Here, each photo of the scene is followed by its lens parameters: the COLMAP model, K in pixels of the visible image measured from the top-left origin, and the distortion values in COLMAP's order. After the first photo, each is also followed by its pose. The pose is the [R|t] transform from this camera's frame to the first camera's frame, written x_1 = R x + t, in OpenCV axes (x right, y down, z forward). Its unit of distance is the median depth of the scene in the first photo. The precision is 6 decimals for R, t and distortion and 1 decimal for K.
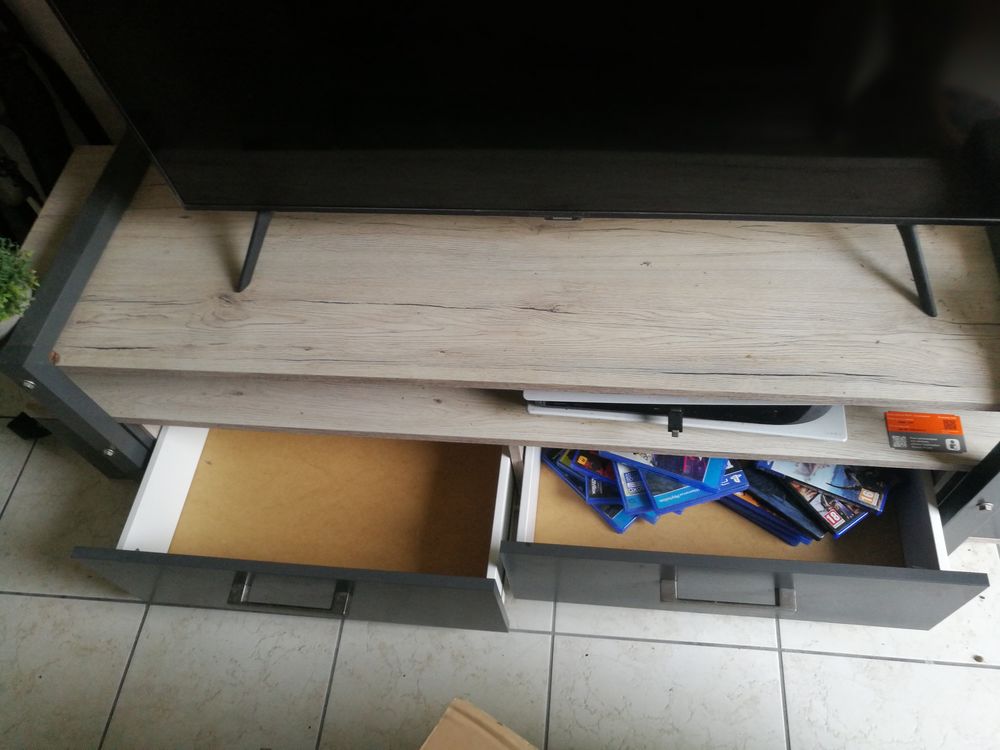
lens RADIAL K [[785.8, 0, 500.0], [0, 785.8, 375.0], [0, 0, 1]] dist [-0.000831, 0.007353]
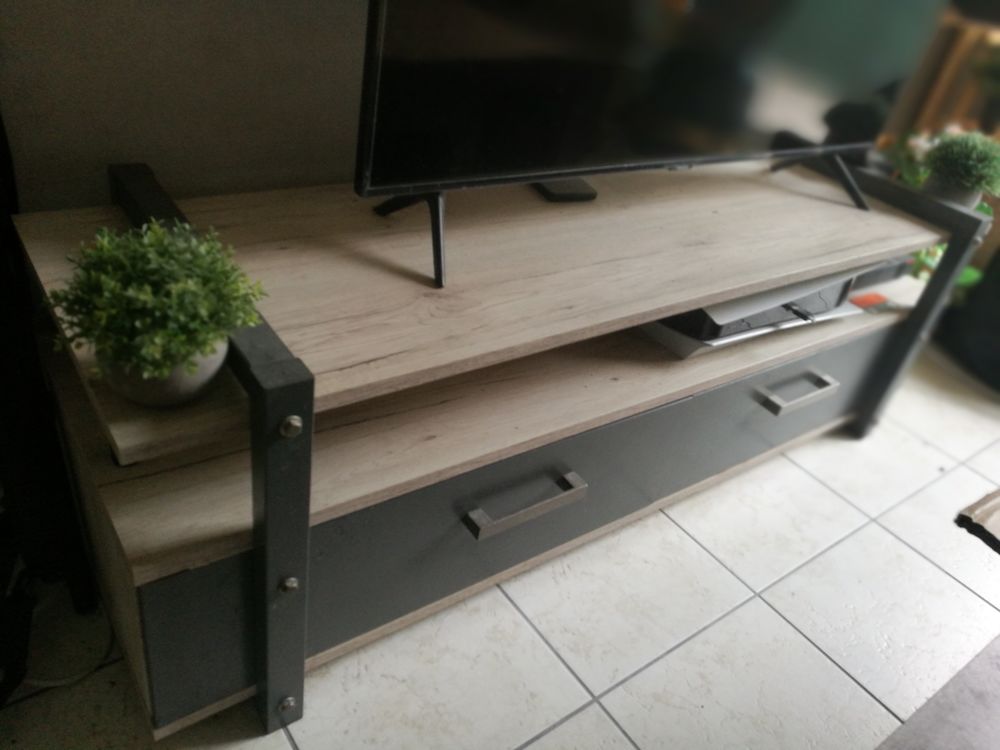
lens RADIAL K [[785.8, 0, 500.0], [0, 785.8, 375.0], [0, 0, 1]] dist [-0.000831, 0.007353]
pose [[0.705360, -0.191306, 0.682546, -0.880964], [0.434478, 0.877495, -0.203054, 0.171925], [-0.560086, 0.439777, 0.702069, 0.434006]]
